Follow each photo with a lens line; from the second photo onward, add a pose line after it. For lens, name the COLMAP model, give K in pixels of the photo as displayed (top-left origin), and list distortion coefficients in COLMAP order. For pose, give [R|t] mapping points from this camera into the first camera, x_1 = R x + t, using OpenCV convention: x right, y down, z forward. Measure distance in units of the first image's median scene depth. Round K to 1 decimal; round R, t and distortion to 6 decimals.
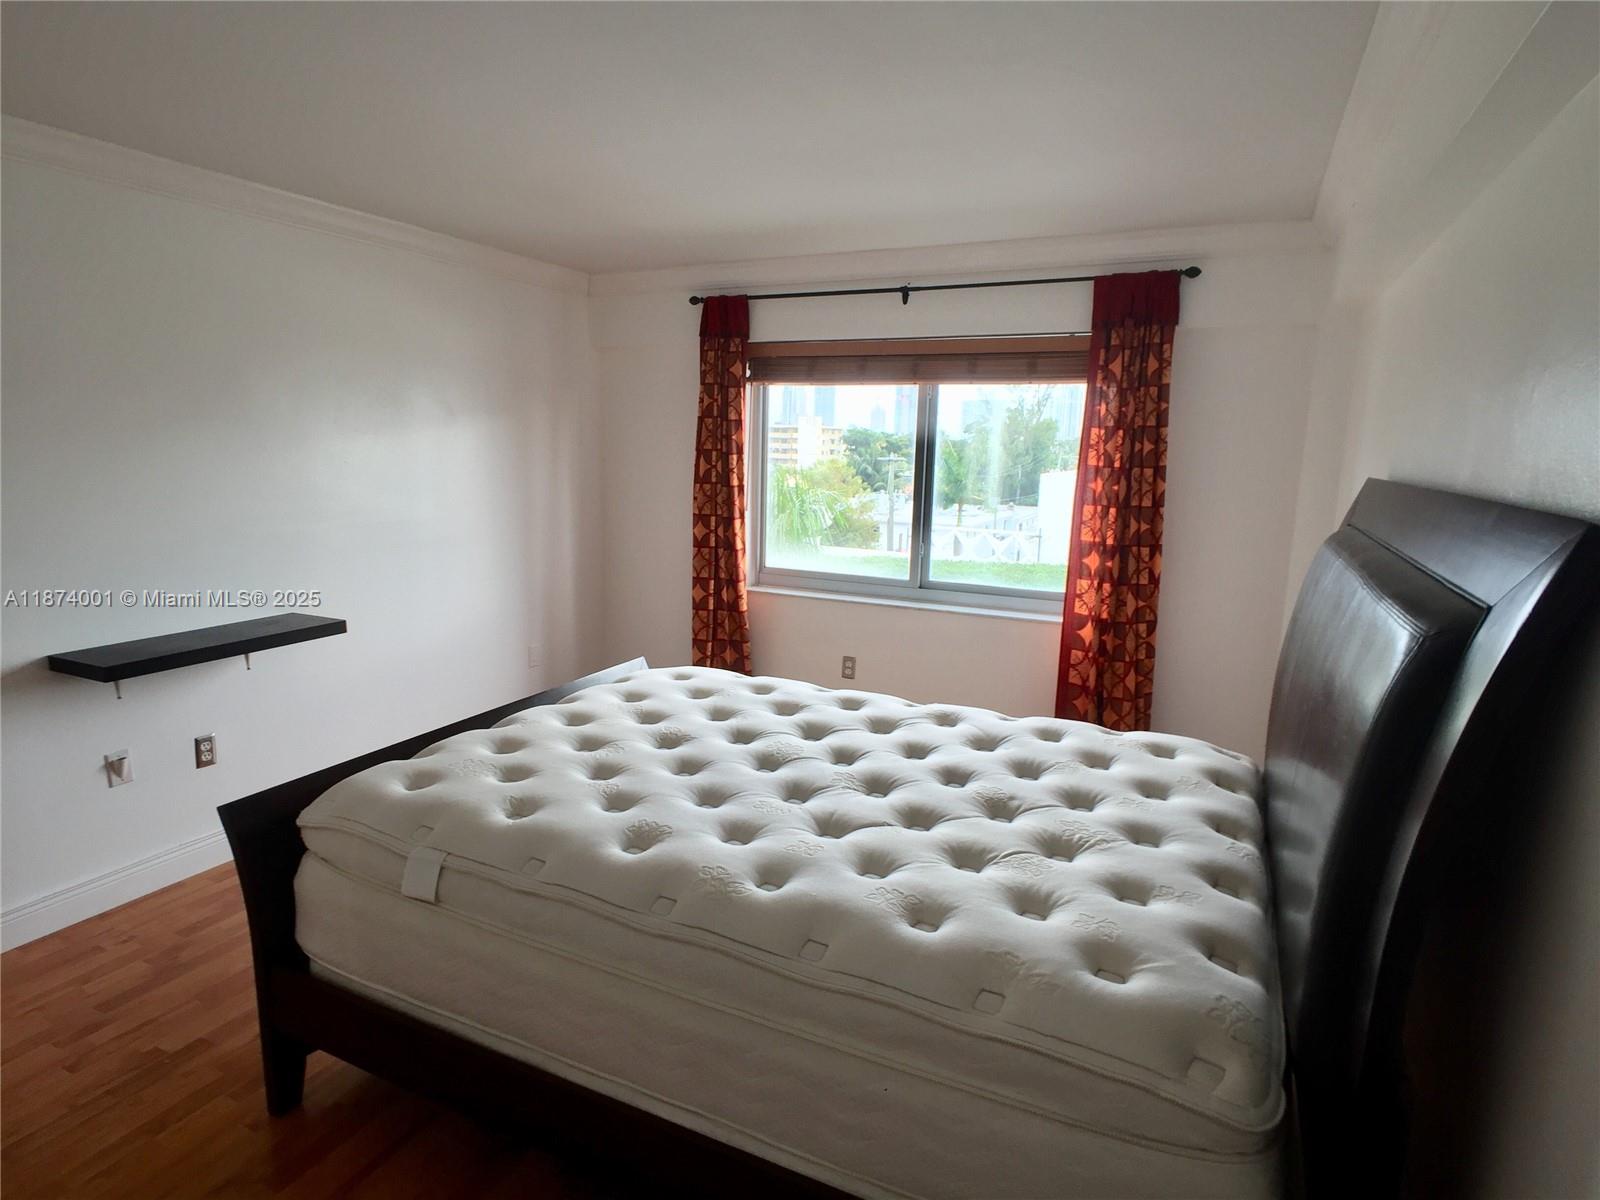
lens RADIAL K [[897.8, 0, 786.2], [0, 897.8, 605.4], [0, 0, 1]] dist [-0.008338, 0.003474]
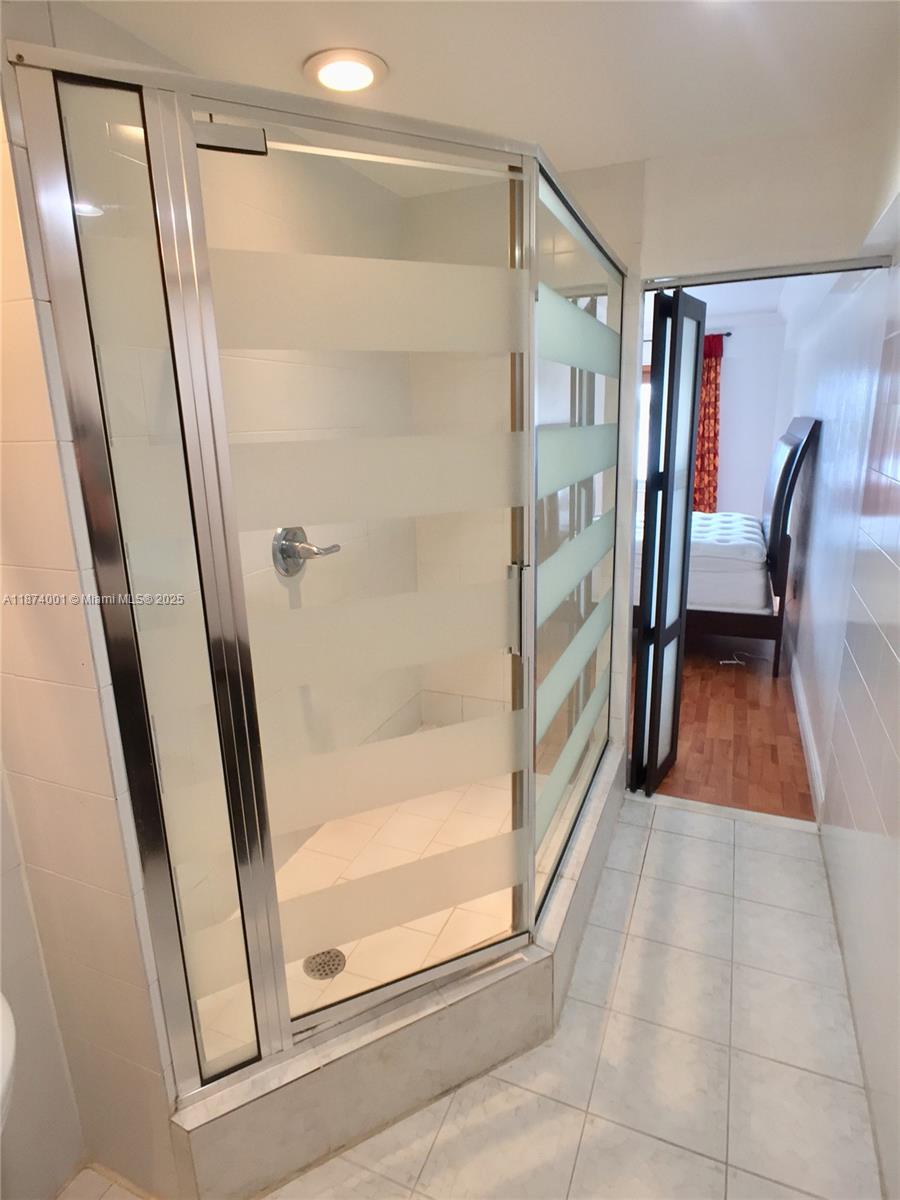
lens RADIAL K [[673.4, 0, 444.8], [0, 673.4, 600.4], [0, 0, 1]] dist [-0.008338, 0.003474]
pose [[0.997067, -0.065458, 0.039666, -0.370703], [0.062294, 0.995133, 0.076349, 0.131121], [-0.044470, -0.073654, 0.996292, -0.712524]]
